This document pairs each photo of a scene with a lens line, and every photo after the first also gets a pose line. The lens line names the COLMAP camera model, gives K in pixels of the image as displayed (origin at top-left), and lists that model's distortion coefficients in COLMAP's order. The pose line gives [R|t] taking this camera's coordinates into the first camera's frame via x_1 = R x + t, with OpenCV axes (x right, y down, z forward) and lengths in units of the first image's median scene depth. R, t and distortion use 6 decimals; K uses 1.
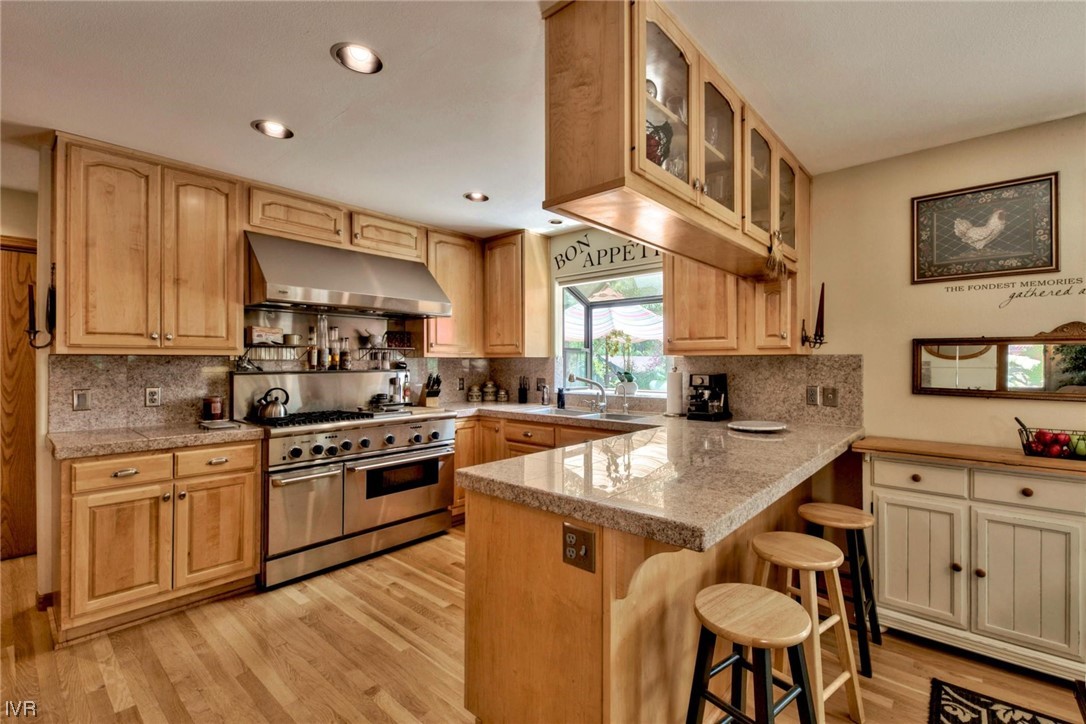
lens RADIAL K [[475.6, 0, 583.6], [0, 475.6, 361.6], [0, 0, 1]] dist [-0.000594, -0.000365]
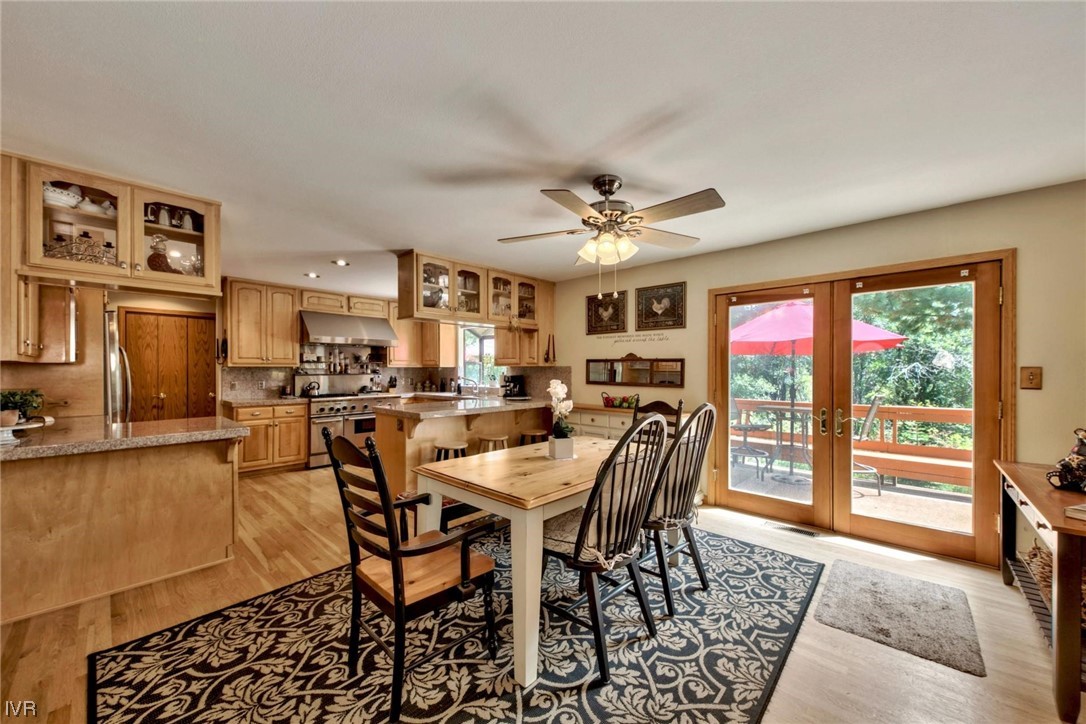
lens RADIAL K [[406.2, 0, 543.5], [0, 406.2, 371.2], [0, 0, 1]] dist [-0.000750, -0.000116]
pose [[0.998058, -0.000001, -0.062295, 0.508714], [0.000368, 0.999983, 0.005886, -0.002896], [0.062294, -0.005898, 0.998040, -0.774763]]
